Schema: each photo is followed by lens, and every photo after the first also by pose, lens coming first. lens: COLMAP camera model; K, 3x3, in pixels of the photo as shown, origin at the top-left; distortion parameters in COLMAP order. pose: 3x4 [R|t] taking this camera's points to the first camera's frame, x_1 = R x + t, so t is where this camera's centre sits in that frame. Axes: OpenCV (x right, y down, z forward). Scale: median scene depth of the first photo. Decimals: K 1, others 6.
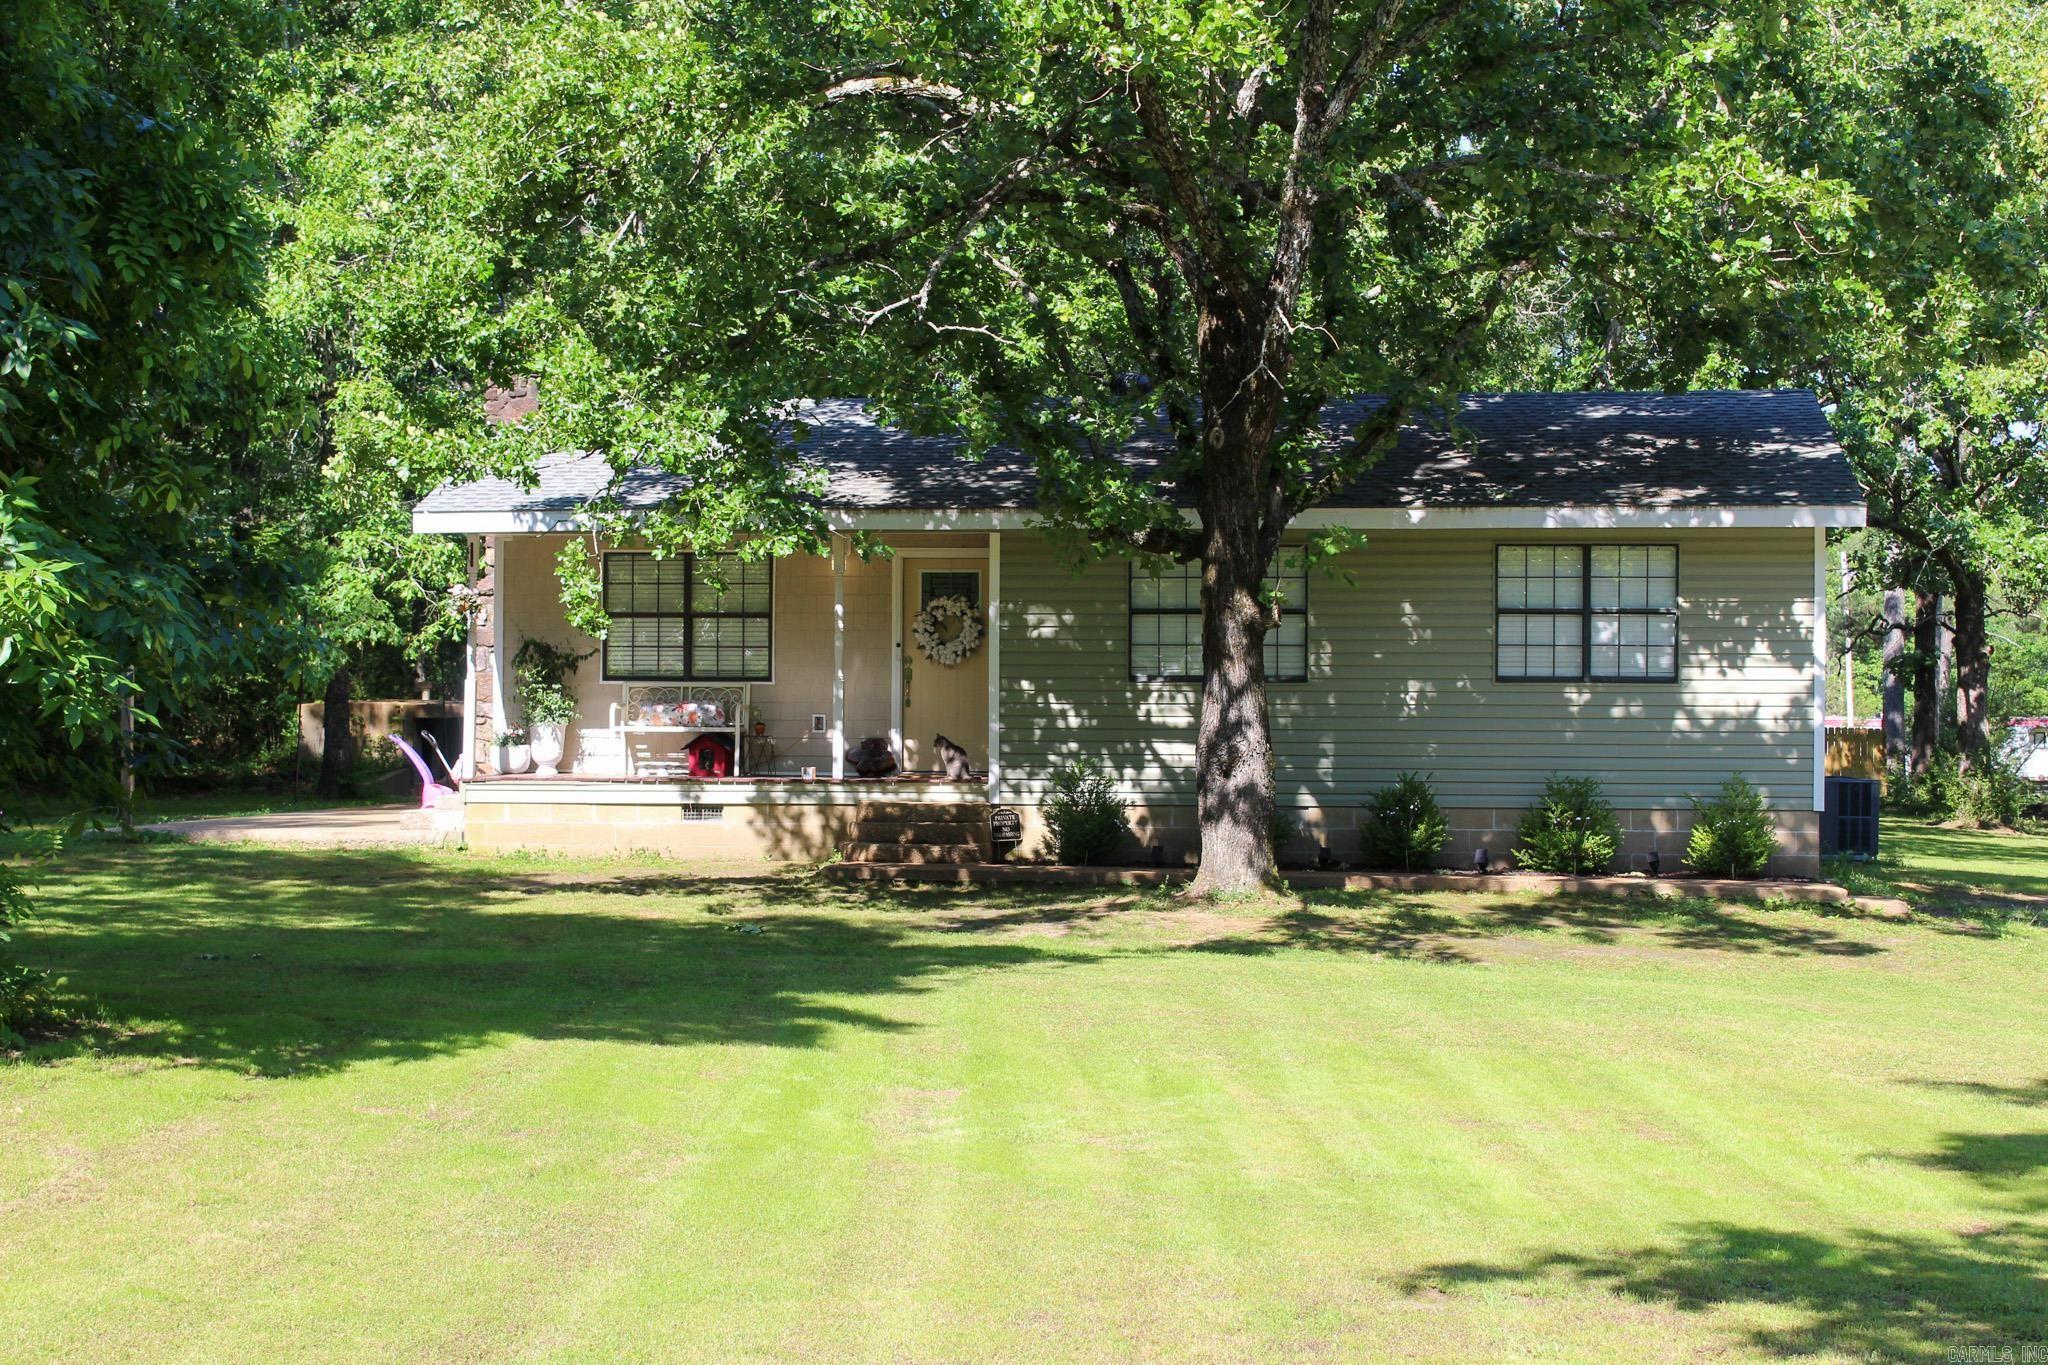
lens RADIAL K [[3544.0, 0, 1032.6], [0, 3544.0, 685.0], [0, 0, 1]] dist [0.036589, 0.000000]
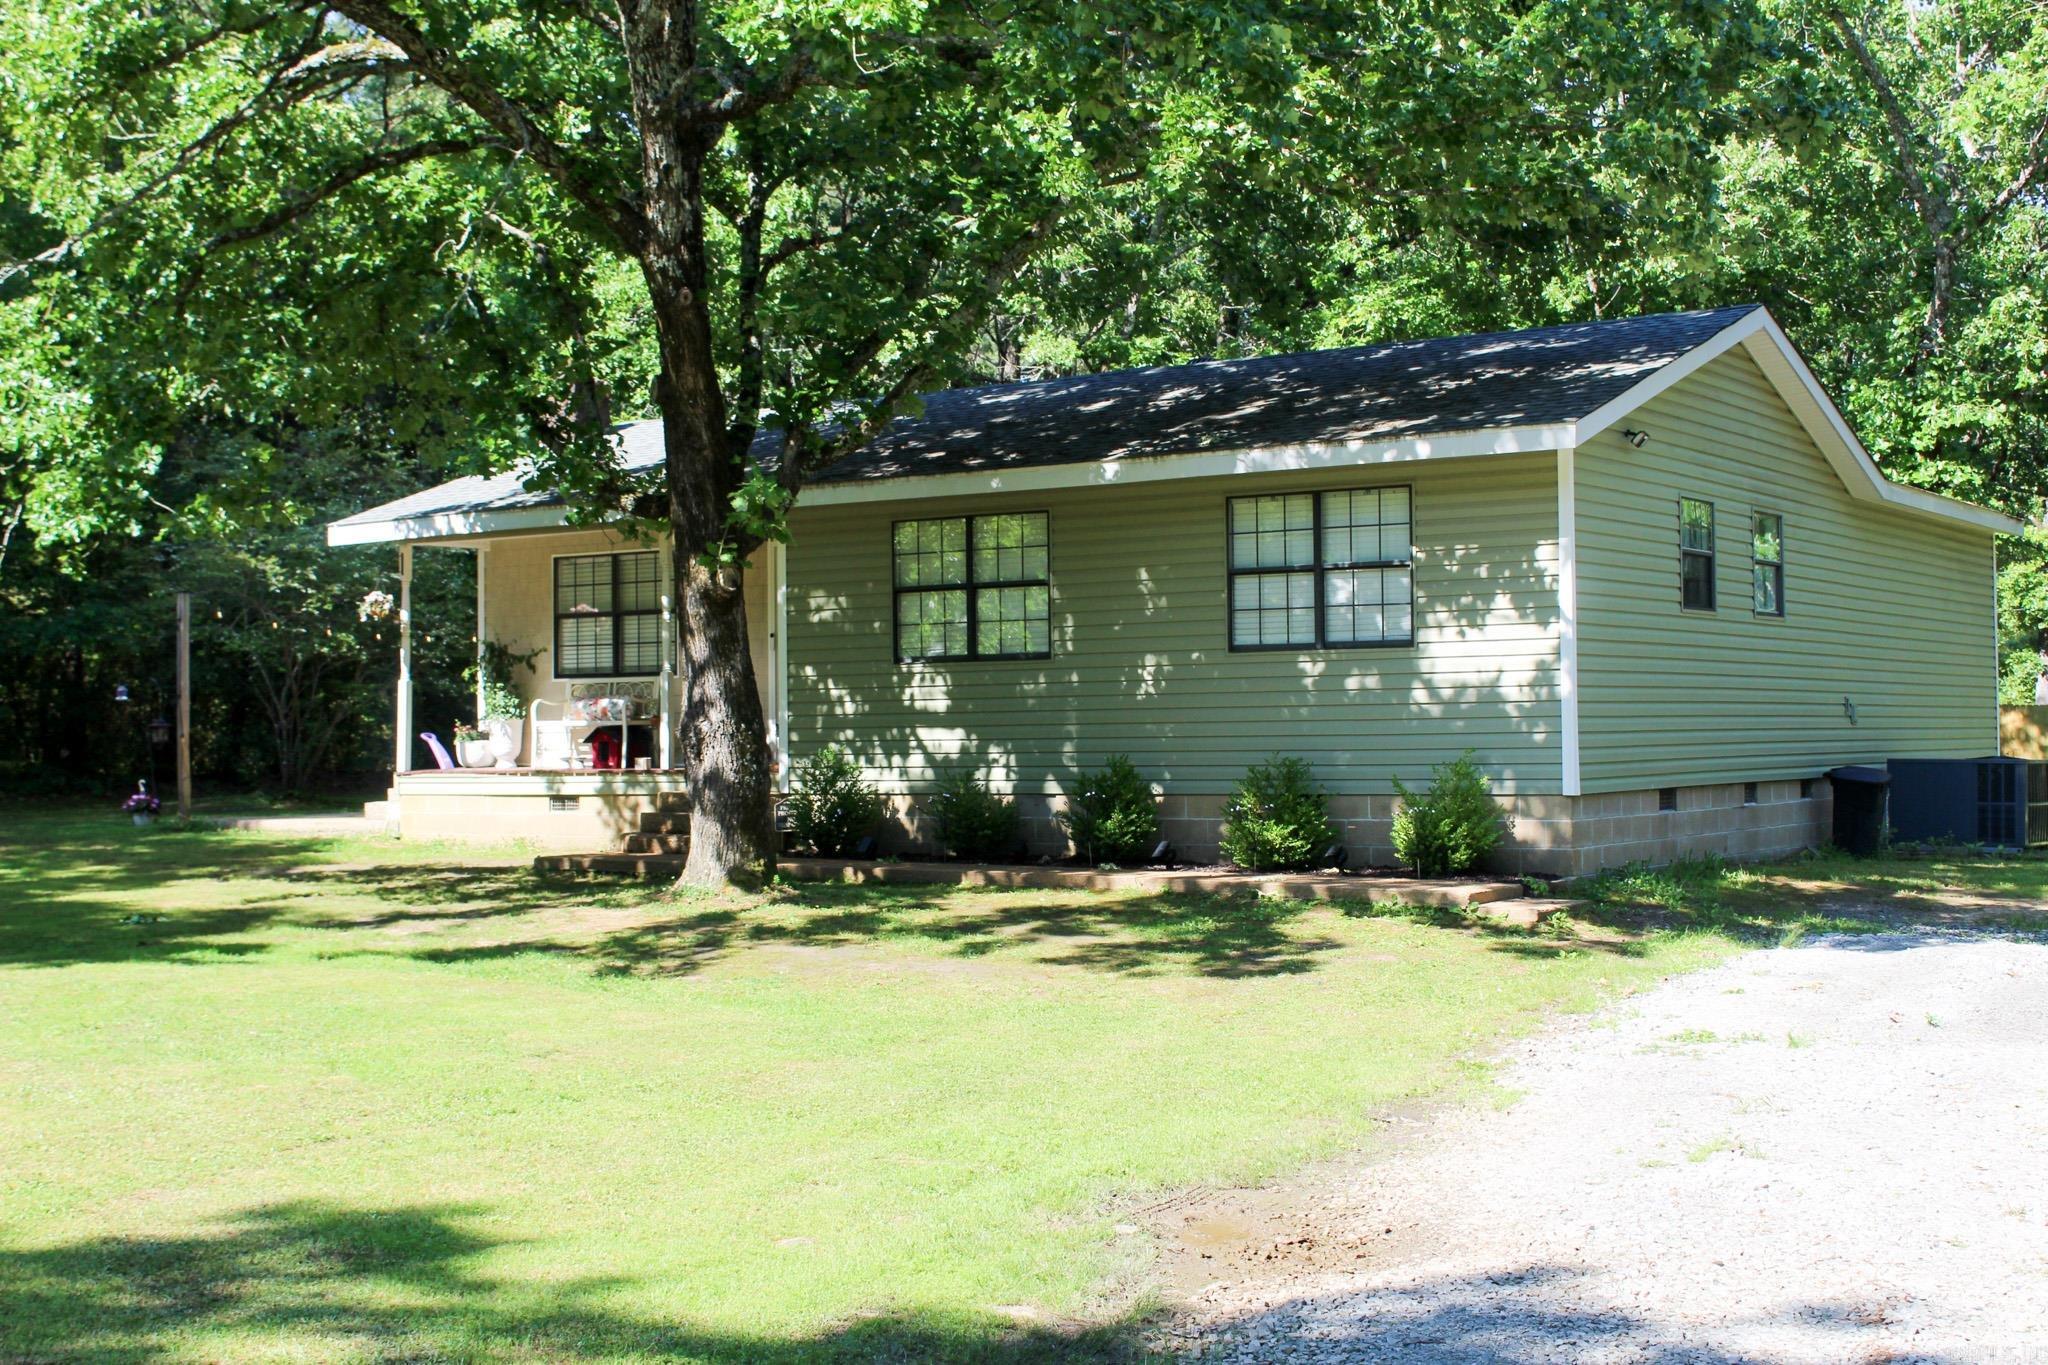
lens RADIAL K [[2658.8, 0, 1017.9], [0, 2658.8, 683.7], [0, 0, 1]] dist [-0.085023, 0.000000]
pose [[0.879155, -0.024862, -0.475886, 0.399461], [0.020125, 0.999684, -0.015048, 0.015799], [0.476110, 0.003653, 0.879378, 0.394214]]
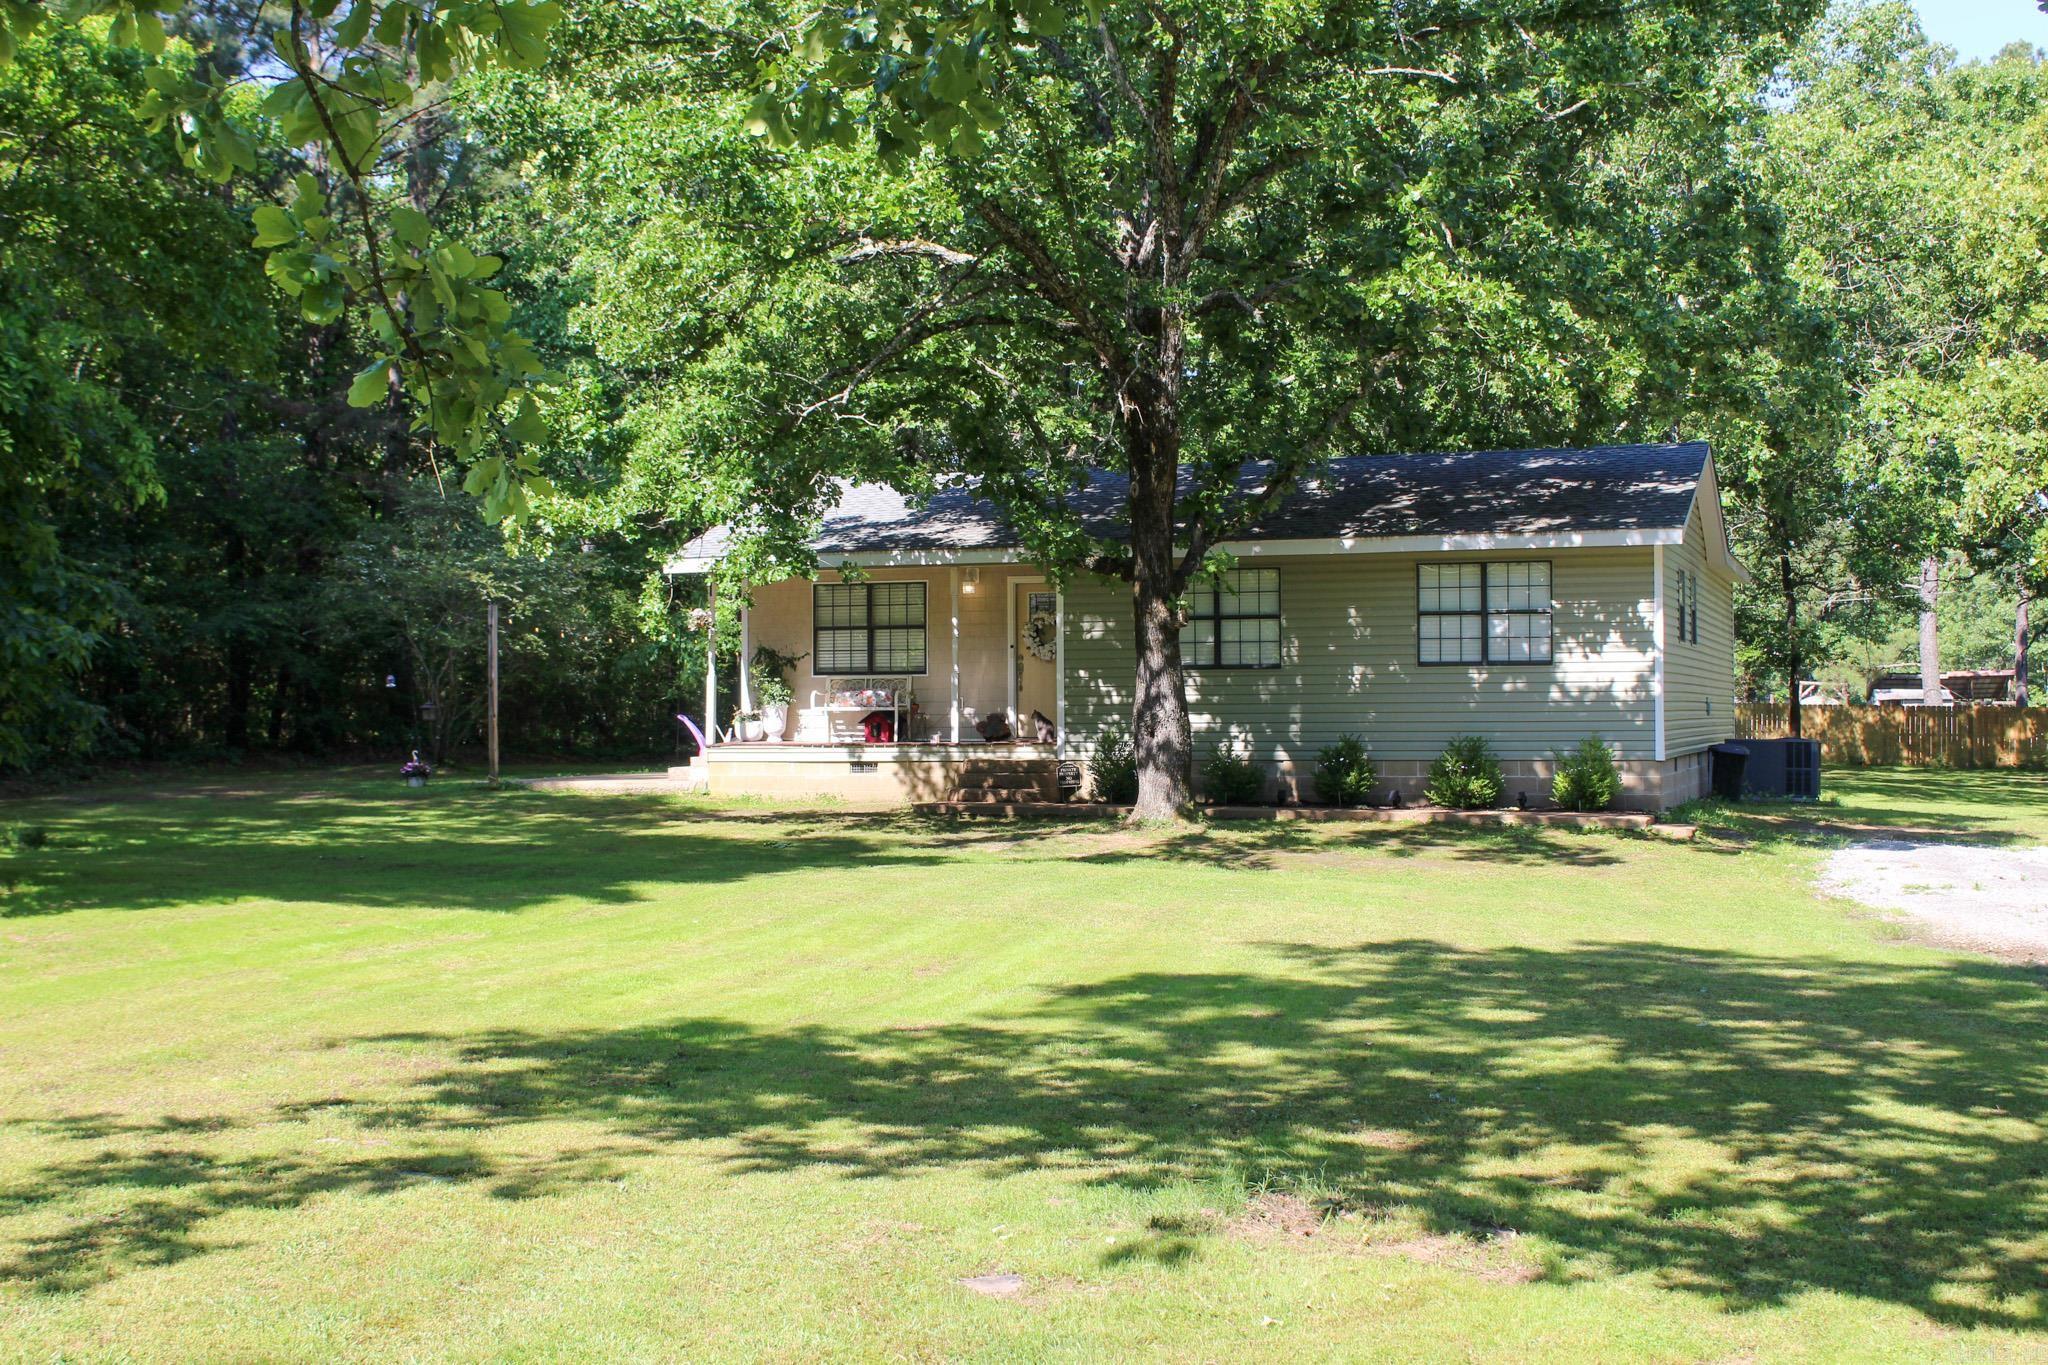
lens RADIAL K [[2617.2, 0, 1023.3], [0, 2617.2, 680.5], [0, 0, 1]] dist [-0.047555, 0.000000]
pose [[0.972923, -0.013262, -0.230750, 0.213994], [0.012163, 0.999907, -0.006184, 0.008919], [0.230811, 0.003210, 0.972993, 0.002616]]
